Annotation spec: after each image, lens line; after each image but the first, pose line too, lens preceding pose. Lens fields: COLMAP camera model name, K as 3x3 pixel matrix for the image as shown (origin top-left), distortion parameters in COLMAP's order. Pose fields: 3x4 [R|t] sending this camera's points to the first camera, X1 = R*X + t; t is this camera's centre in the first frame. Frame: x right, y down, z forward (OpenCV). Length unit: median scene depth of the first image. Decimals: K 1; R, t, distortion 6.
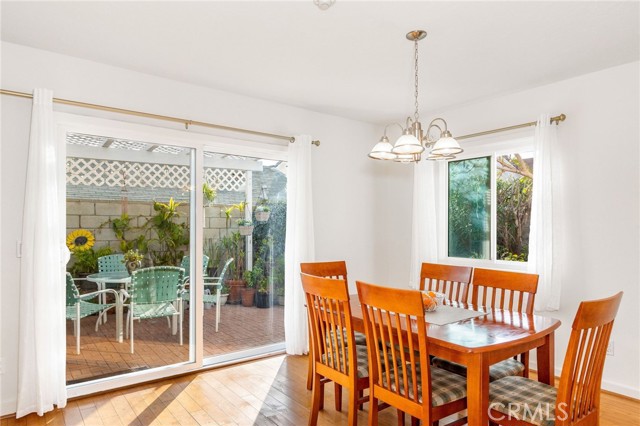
lens RADIAL K [[394.6, 0, 318.7], [0, 394.6, 224.9], [0, 0, 1]] dist [0.003433, 0.000836]
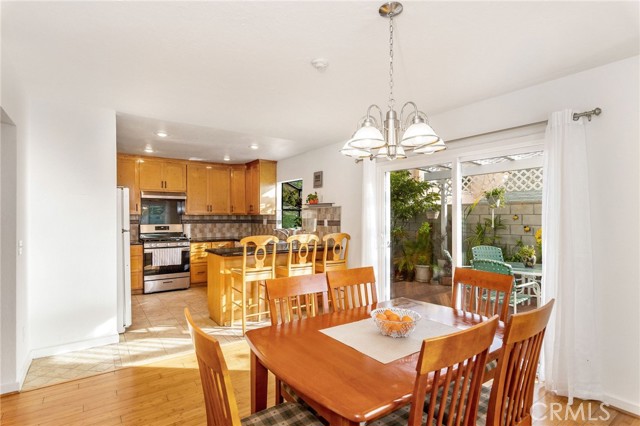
lens RADIAL K [[326.9, 0, 320.7], [0, 326.9, 227.4], [0, 0, 1]] dist [0.002154, 0.000058]
pose [[-0.032538, 0.026694, -0.999114, 0.609305], [-0.004066, 0.999631, 0.026840, -0.016725], [0.999462, 0.004936, -0.032418, 0.538633]]
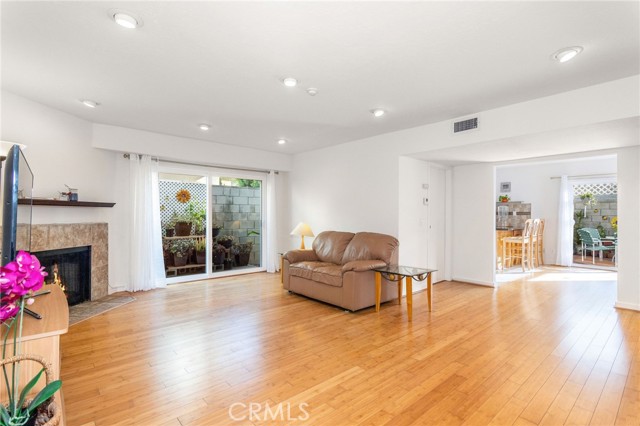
lens RADIAL K [[308.3, 0, 321.7], [0, 308.3, 218.5], [0, 0, 1]] dist [-0.000995, -0.000062]
pose [[0.068365, 0.009119, -0.997619, 1.246979], [-0.005349, 0.999947, 0.008774, 0.022899], [0.997646, 0.004736, 0.068410, -0.884031]]
